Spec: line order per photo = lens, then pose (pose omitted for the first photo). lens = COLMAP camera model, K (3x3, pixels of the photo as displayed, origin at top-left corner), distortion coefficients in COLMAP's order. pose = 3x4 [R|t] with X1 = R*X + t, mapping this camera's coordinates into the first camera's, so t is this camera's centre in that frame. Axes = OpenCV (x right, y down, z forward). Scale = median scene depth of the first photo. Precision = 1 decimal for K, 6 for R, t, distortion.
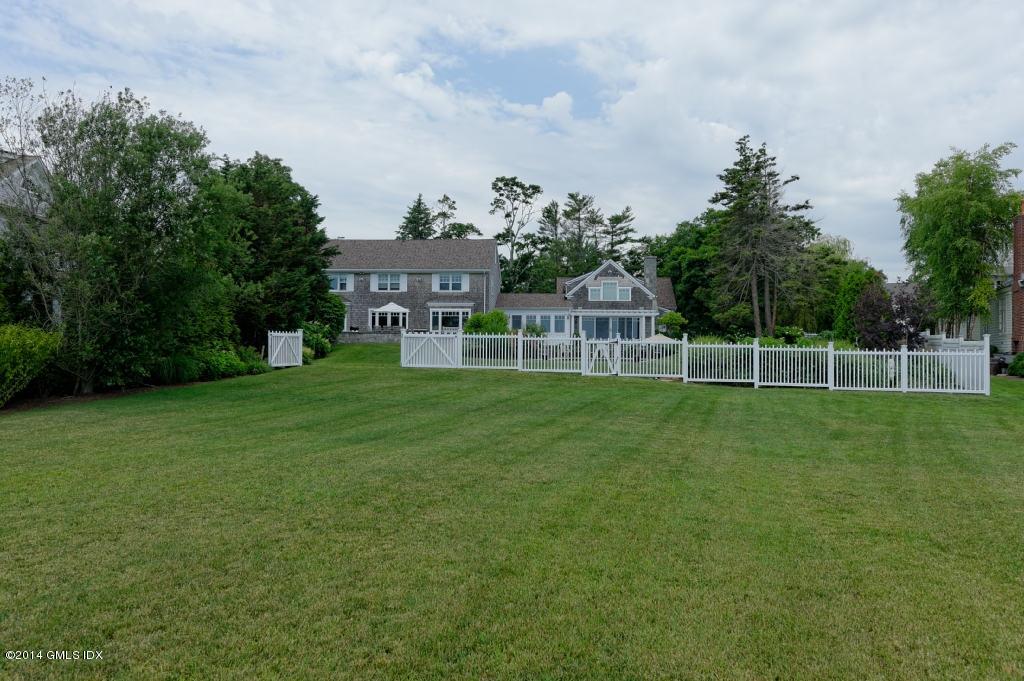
lens RADIAL K [[681.9, 0, 512.0], [0, 681.9, 340.5], [0, 0, 1]] dist [0.026768, -0.000018]
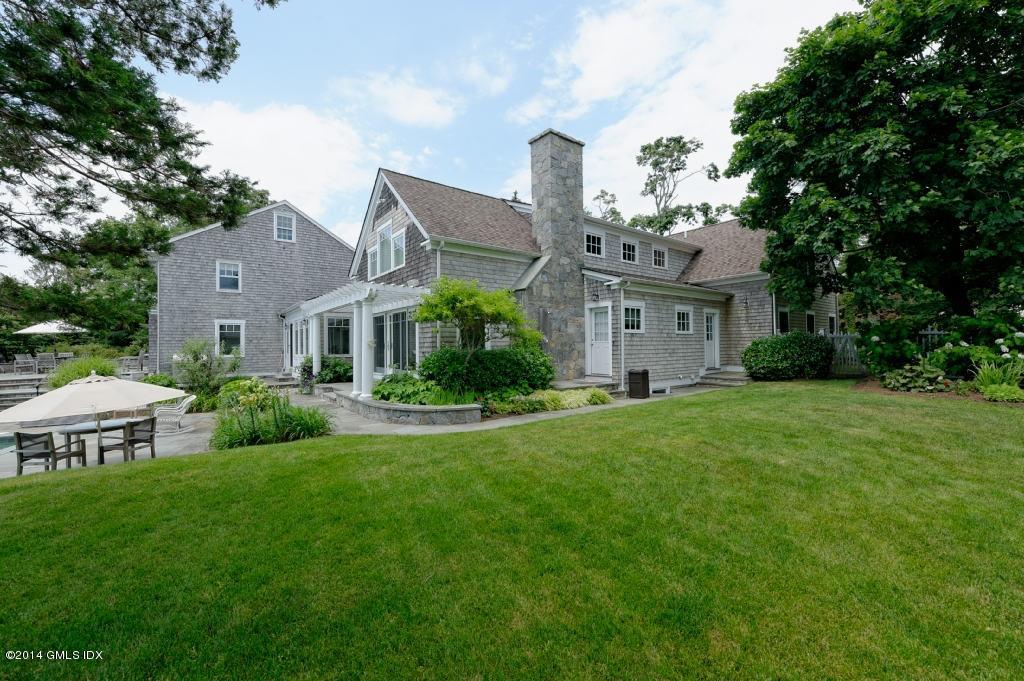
lens RADIAL K [[409.3, 0, 512.0], [0, 409.3, 340.5], [0, 0, 1]] dist [0.000109, 0.000008]
pose [[0.672838, -0.028642, -0.739235, 0.231539], [0.031020, 0.999464, -0.010491, -0.008824], [0.739139, -0.015873, 0.673366, 0.556988]]
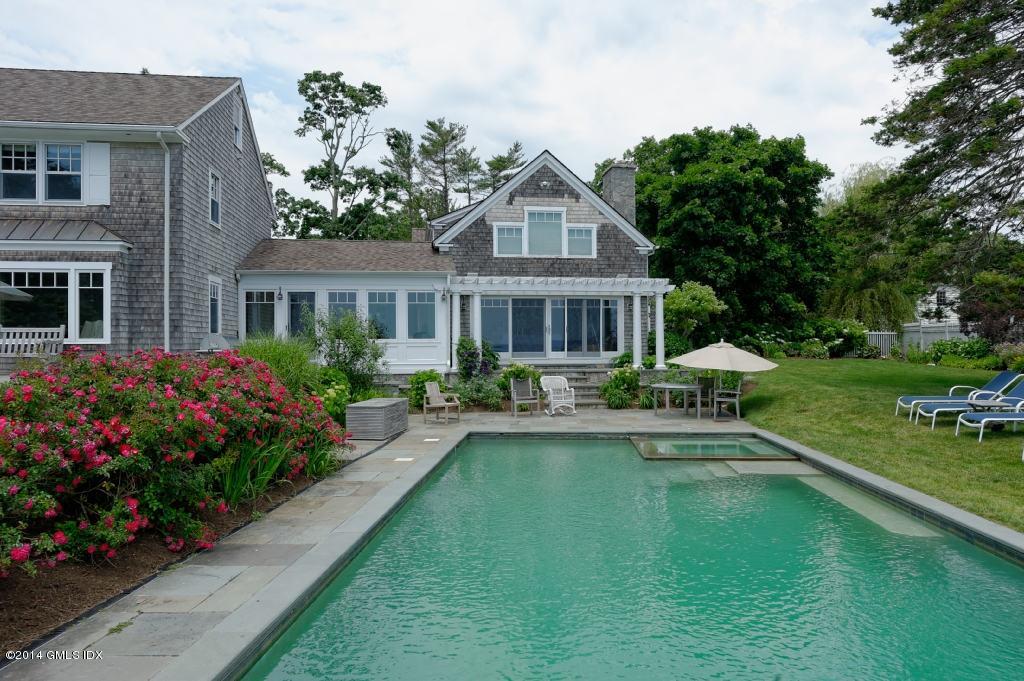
lens RADIAL K [[681.9, 0, 512.0], [0, 681.9, 340.5], [0, 0, 1]] dist [0.026768, -0.000018]
pose [[0.977883, -0.013266, 0.208732, 0.024644], [0.012024, 0.999902, 0.007218, -0.007700], [-0.208807, -0.004549, 0.977946, 0.381482]]
